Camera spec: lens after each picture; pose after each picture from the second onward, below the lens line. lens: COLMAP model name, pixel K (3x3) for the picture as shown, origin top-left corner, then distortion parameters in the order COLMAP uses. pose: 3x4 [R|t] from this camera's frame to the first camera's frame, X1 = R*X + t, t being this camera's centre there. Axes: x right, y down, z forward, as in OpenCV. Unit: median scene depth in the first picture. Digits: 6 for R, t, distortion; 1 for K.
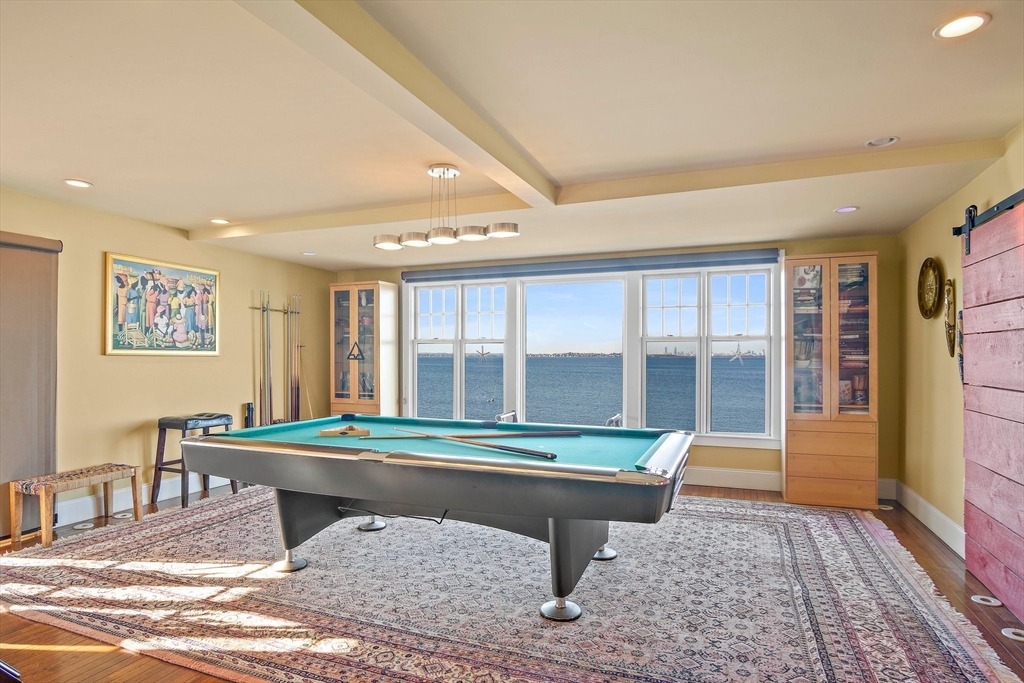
lens RADIAL K [[562.8, 0, 512.5], [0, 562.8, 348.5], [0, 0, 1]] dist [-0.019608, 0.000350]
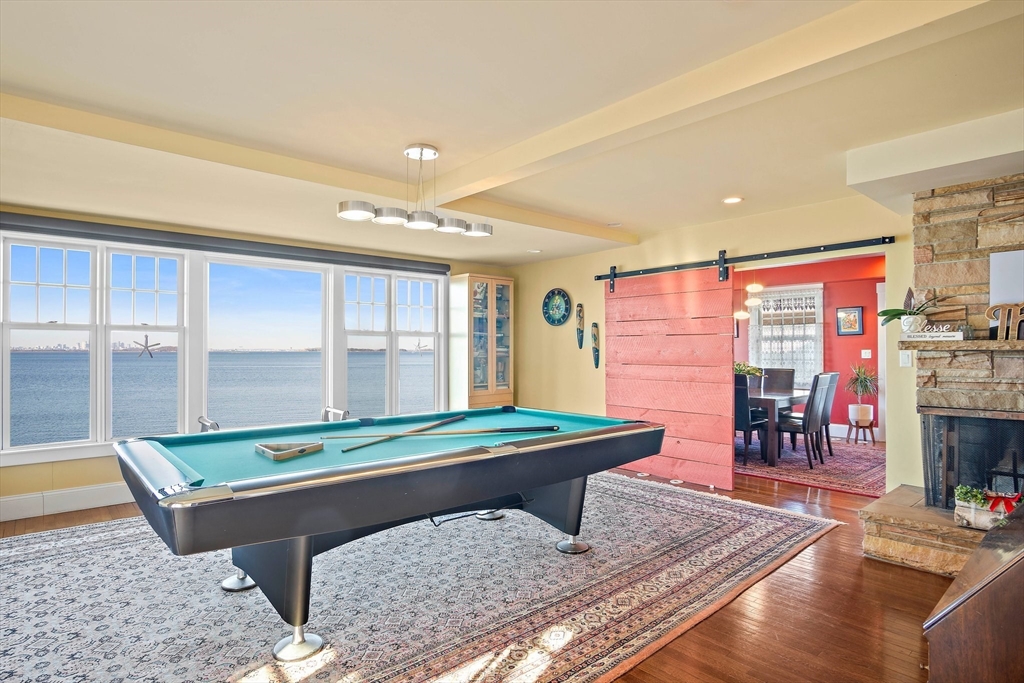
lens RADIAL K [[543.4, 0, 540.0], [0, 543.4, 344.3], [0, 0, 1]] dist [0.042325, 0.000470]
pose [[0.431468, 0.005334, 0.902112, -0.830701], [-0.010378, 0.999946, -0.000949, 0.003968], [-0.902068, -0.008953, 0.431500, 0.408151]]
